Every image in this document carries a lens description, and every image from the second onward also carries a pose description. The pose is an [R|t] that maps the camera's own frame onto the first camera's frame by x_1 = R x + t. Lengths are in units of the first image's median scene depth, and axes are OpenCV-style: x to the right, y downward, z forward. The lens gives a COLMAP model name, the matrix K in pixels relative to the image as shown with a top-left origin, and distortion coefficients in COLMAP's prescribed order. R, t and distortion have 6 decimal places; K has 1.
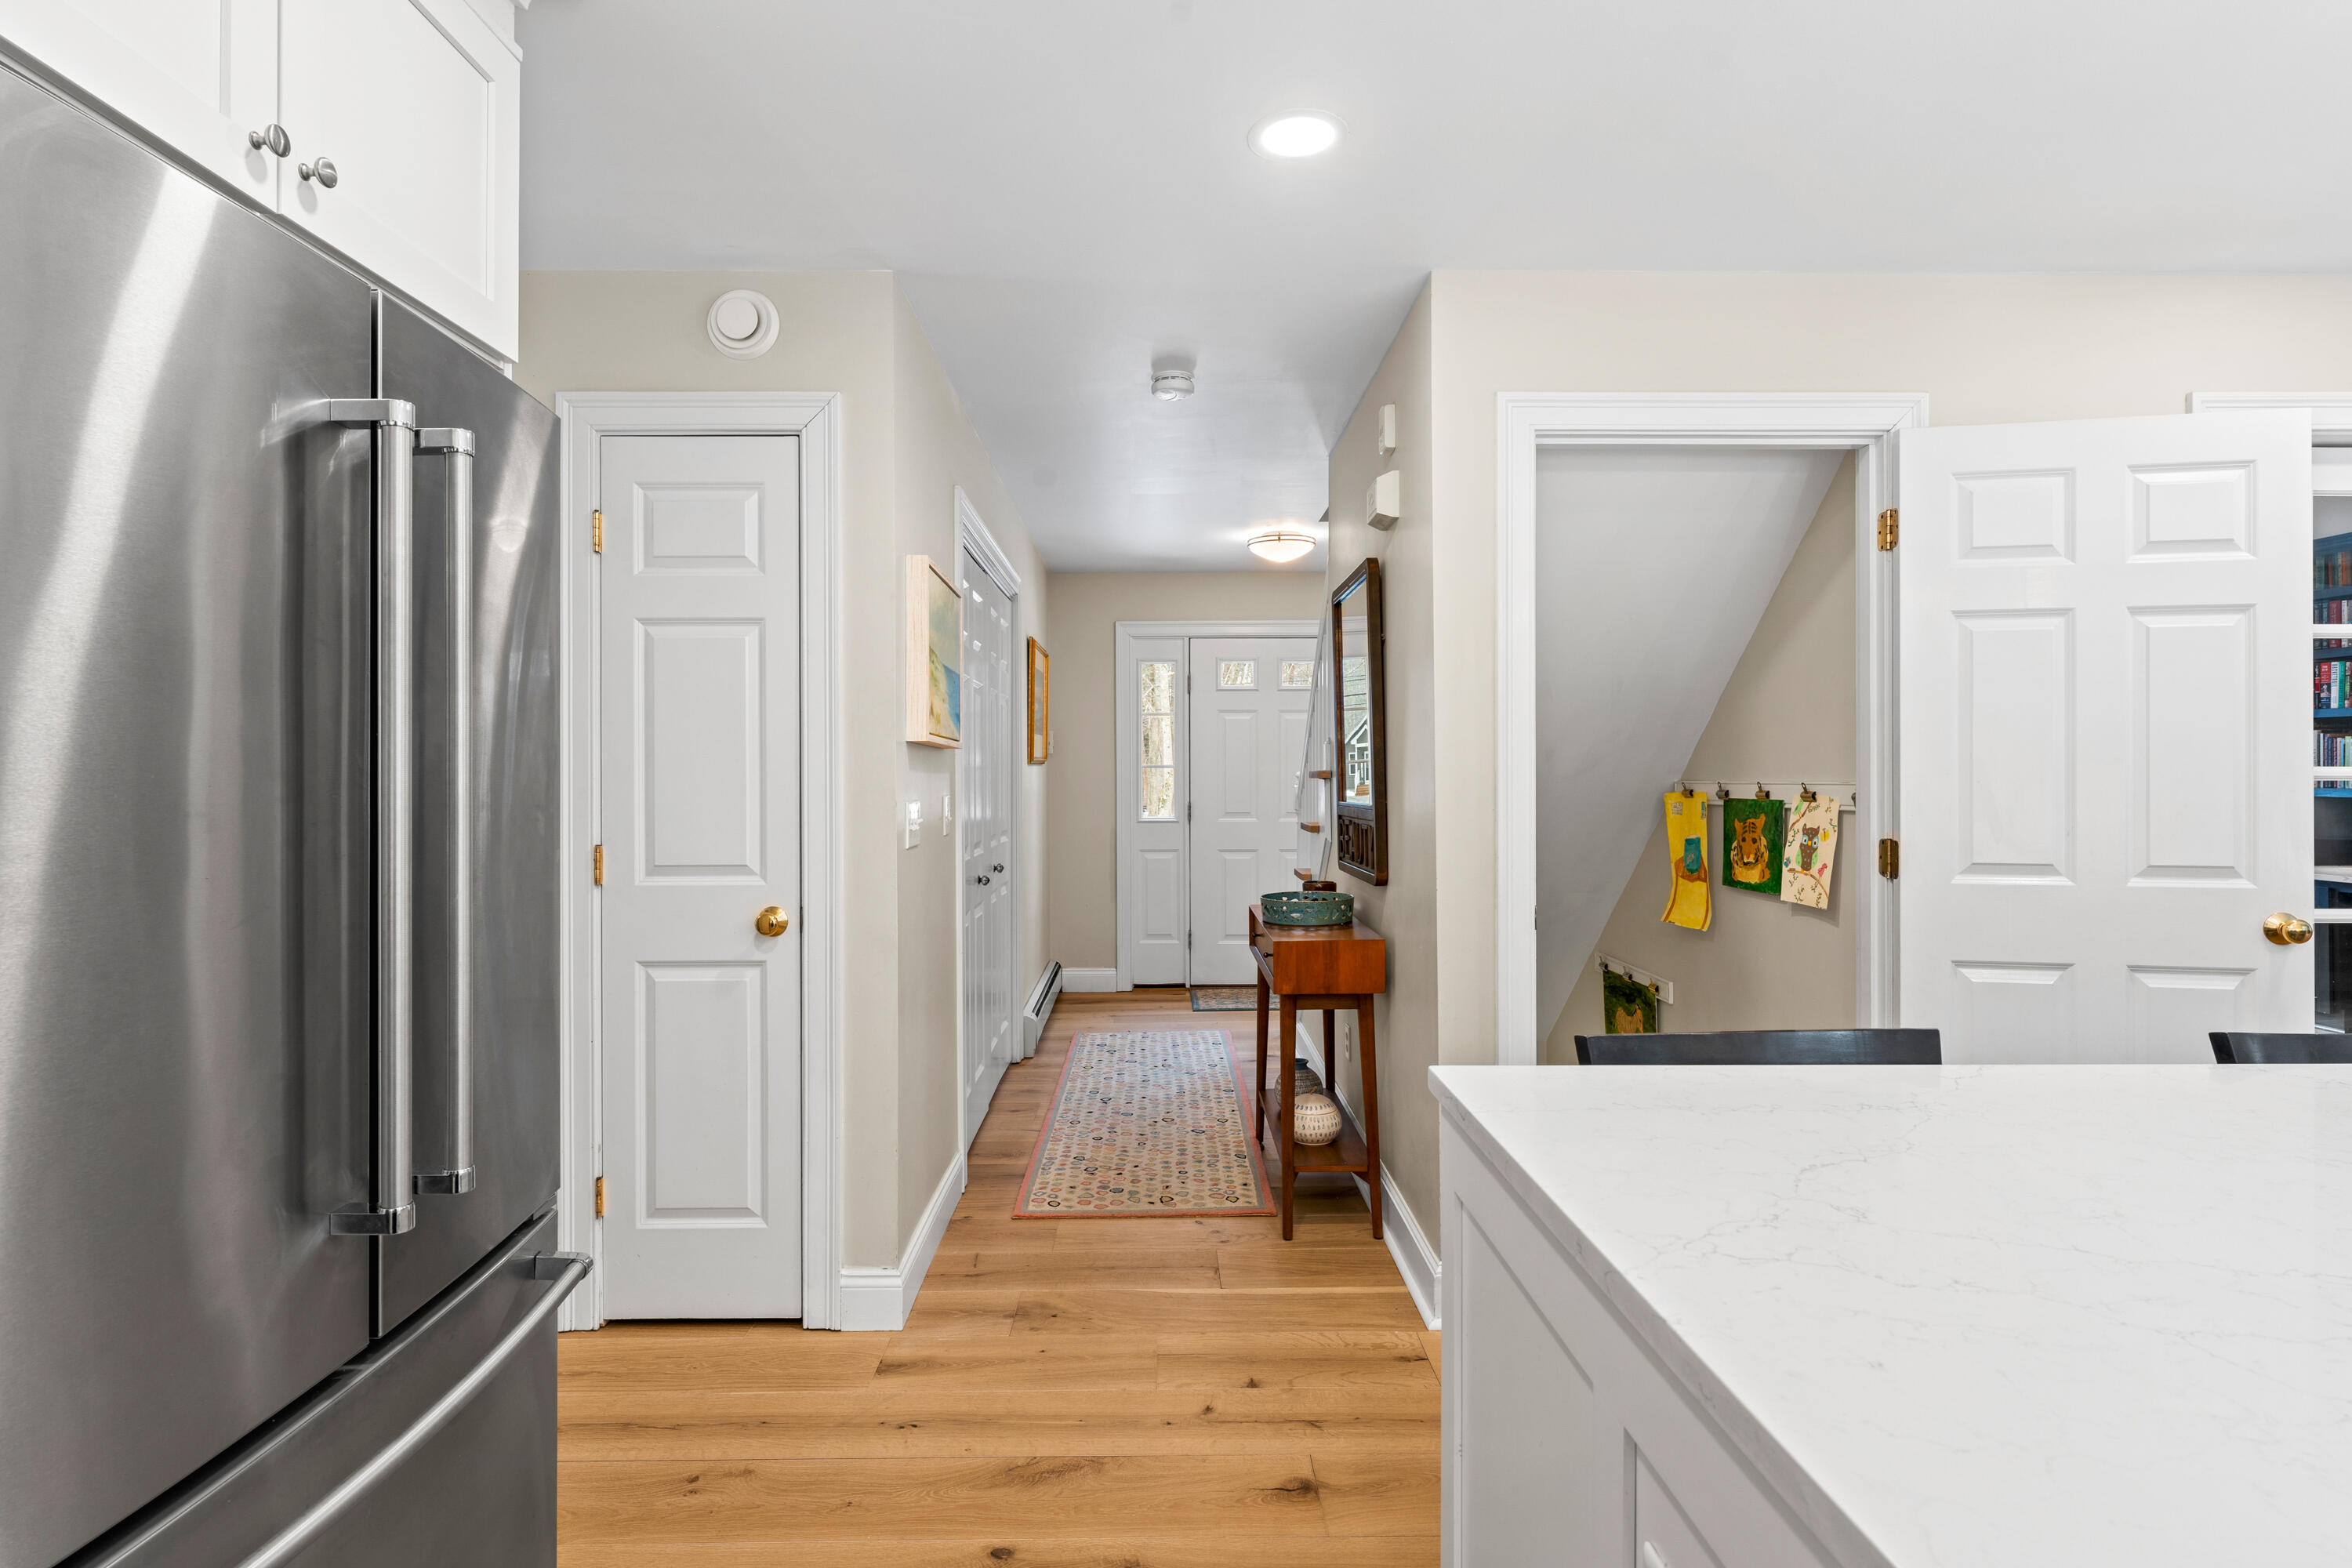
lens RADIAL K [[1170.7, 0, 1175.7], [0, 1170.7, 786.3], [0, 0, 1]] dist [0.001185, 0.000171]
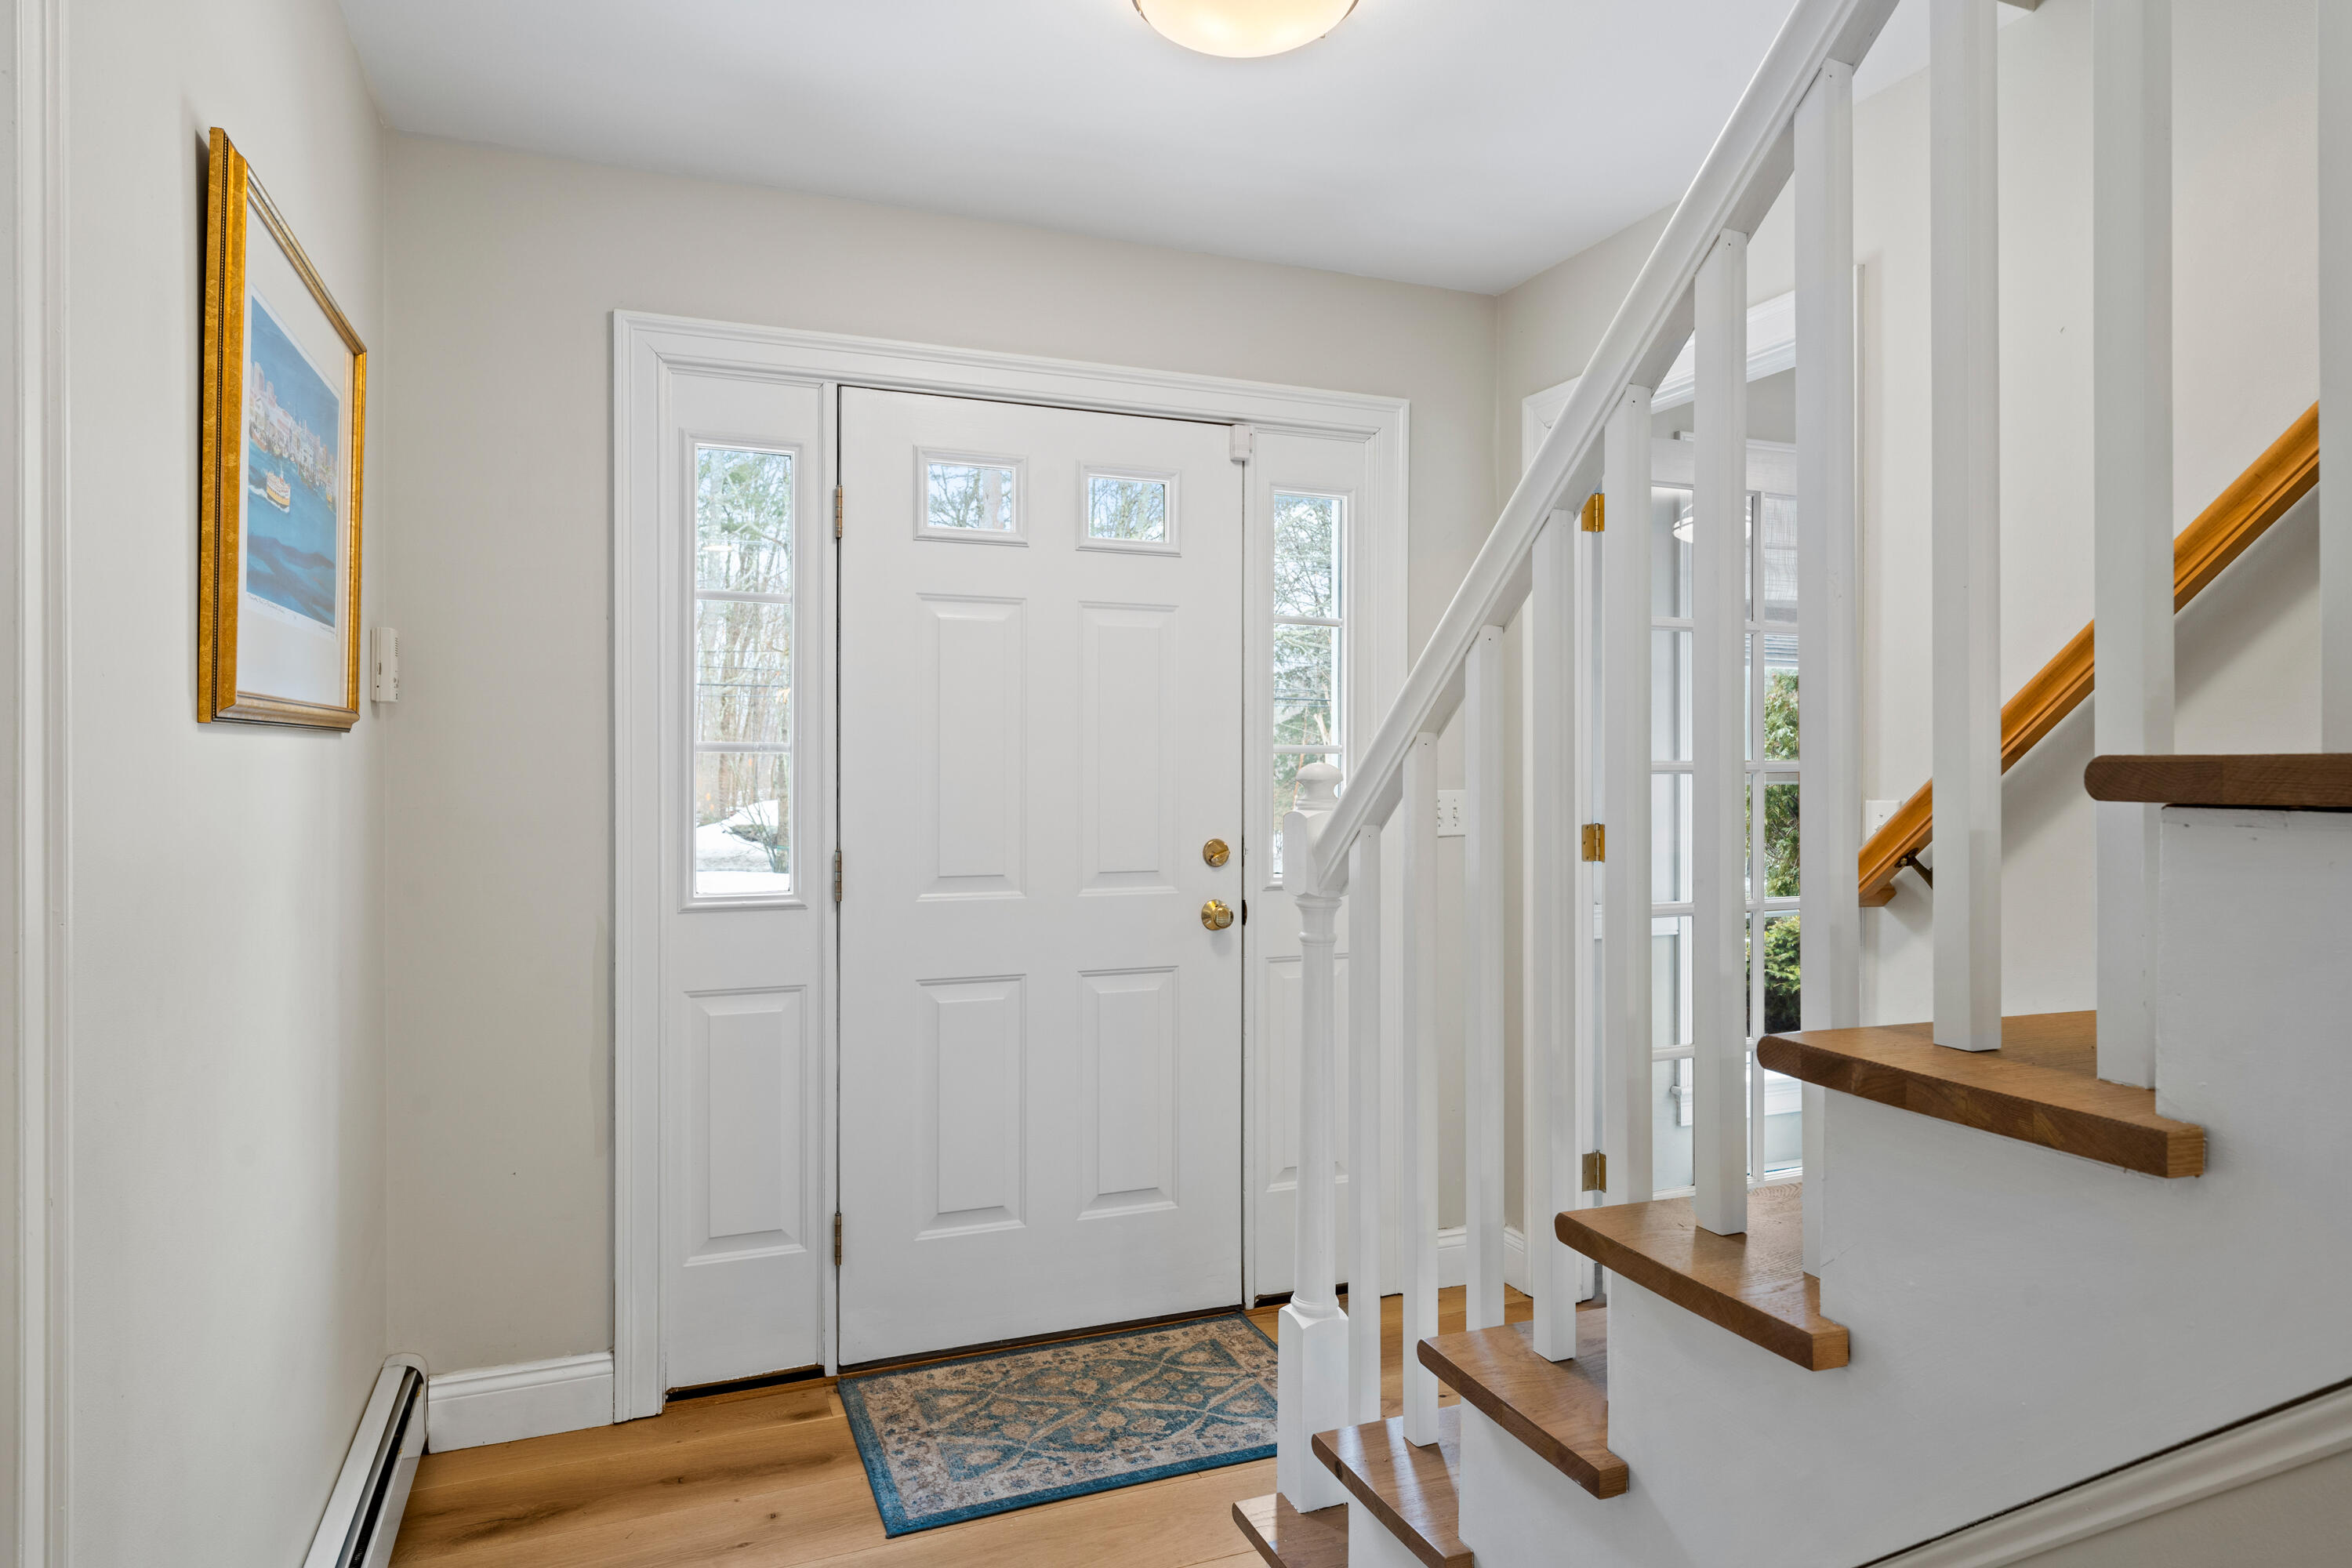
lens RADIAL K [[1348.4, 0, 1177.8], [0, 1348.4, 783.6], [0, 0, 1]] dist [-0.002338, -0.000286]
pose [[0.931894, 0.000014, 0.362730, -0.040010], [-0.000691, 0.999998, 0.001737, -0.007429], [-0.362729, -0.001869, 0.931893, 0.585447]]
